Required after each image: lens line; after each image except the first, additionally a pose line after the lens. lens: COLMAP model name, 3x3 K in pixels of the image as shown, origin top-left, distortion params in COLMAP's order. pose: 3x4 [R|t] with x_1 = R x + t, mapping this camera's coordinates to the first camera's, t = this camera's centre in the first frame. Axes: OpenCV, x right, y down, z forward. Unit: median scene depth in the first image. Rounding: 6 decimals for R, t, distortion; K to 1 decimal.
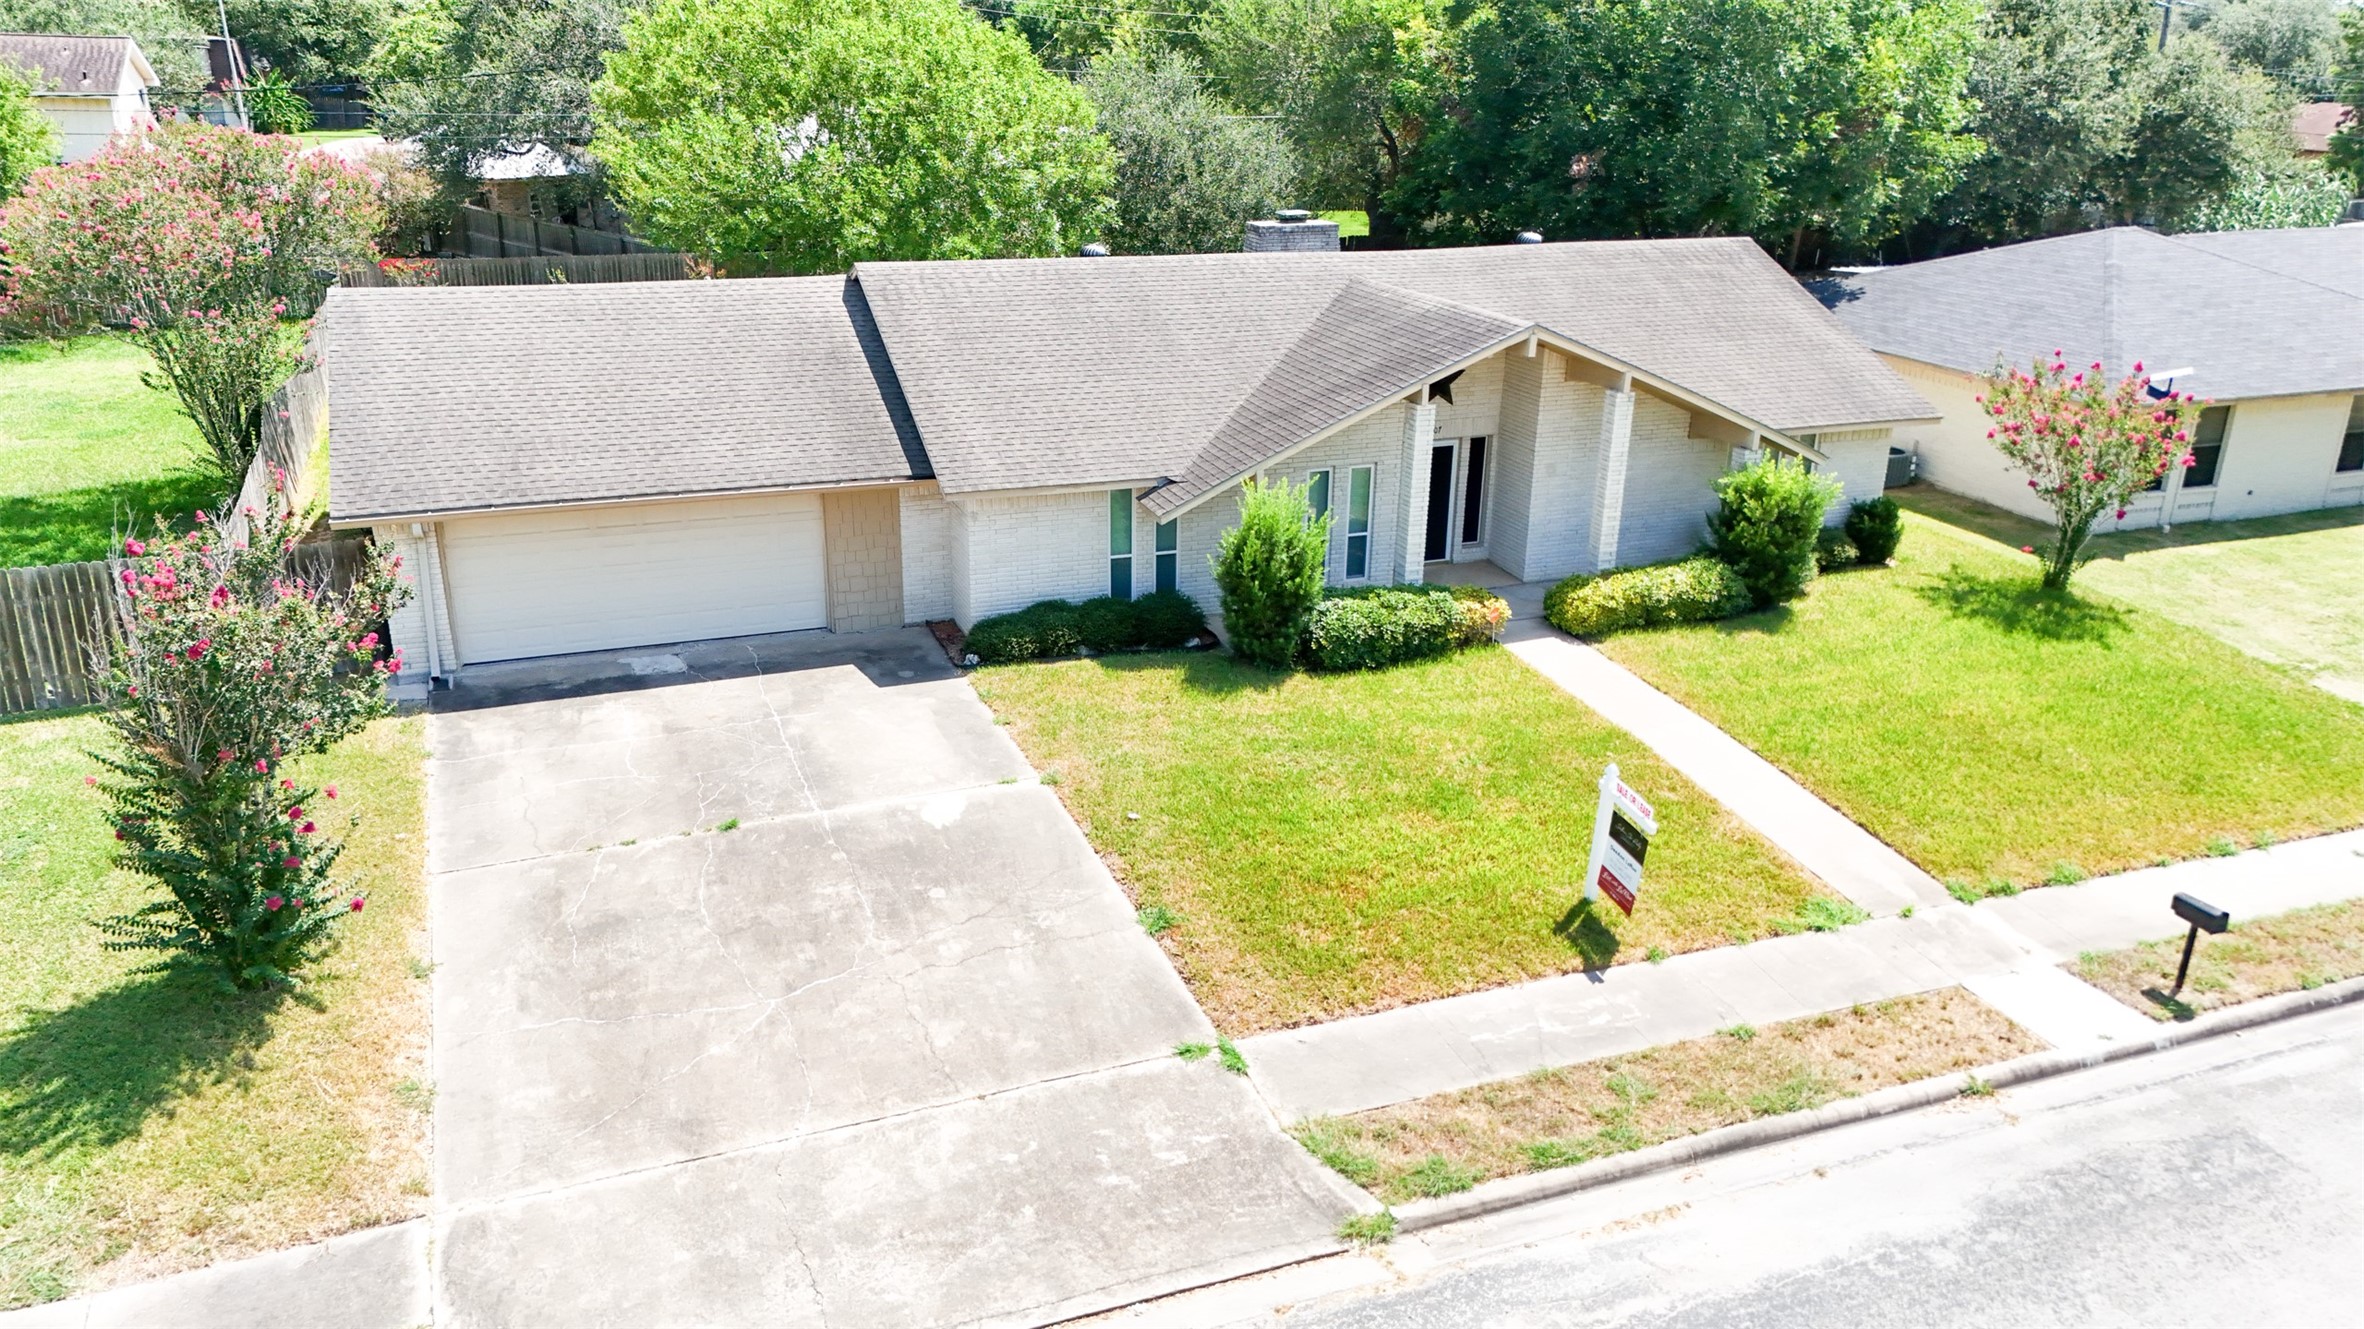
lens RADIAL K [[1735.1, 0, 1182.0], [0, 1735.1, 664.5], [0, 0, 1]] dist [0.067223, -0.058868]
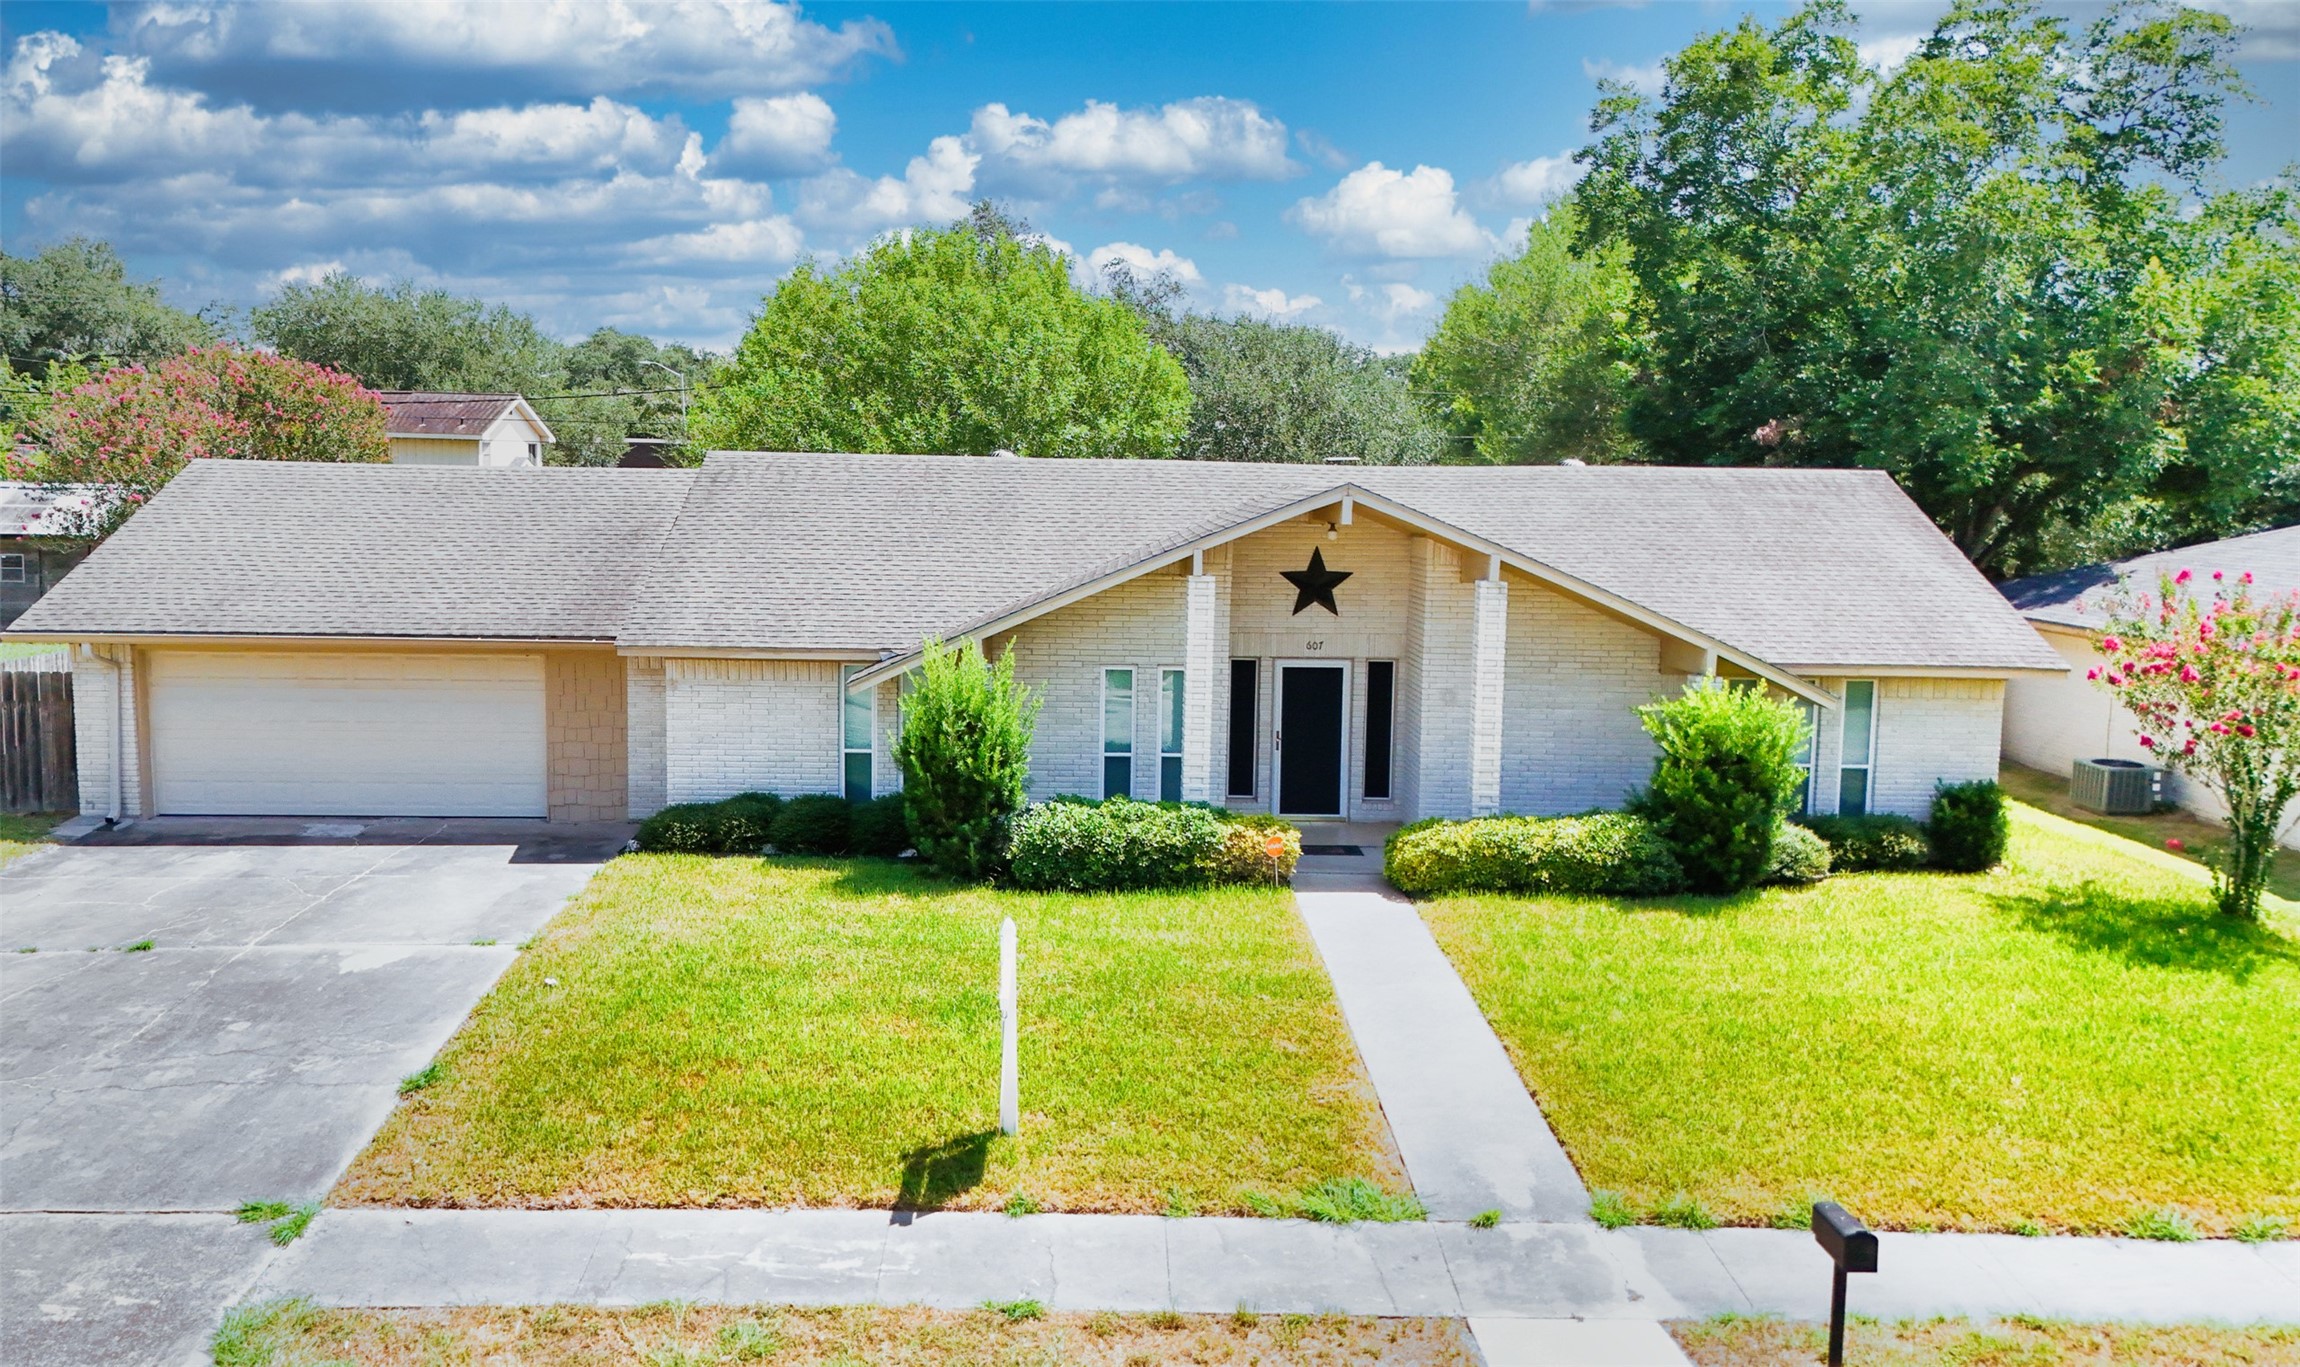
lens RADIAL K [[1861.7, 0, 1110.9], [0, 1861.7, 684.3], [0, 0, 1]] dist [0.052622, -0.008589]
pose [[0.939150, 0.036450, -0.341568, 0.378805], [-0.117519, 0.968446, -0.219776, 0.087650], [0.322780, 0.246543, 0.913800, 0.210005]]
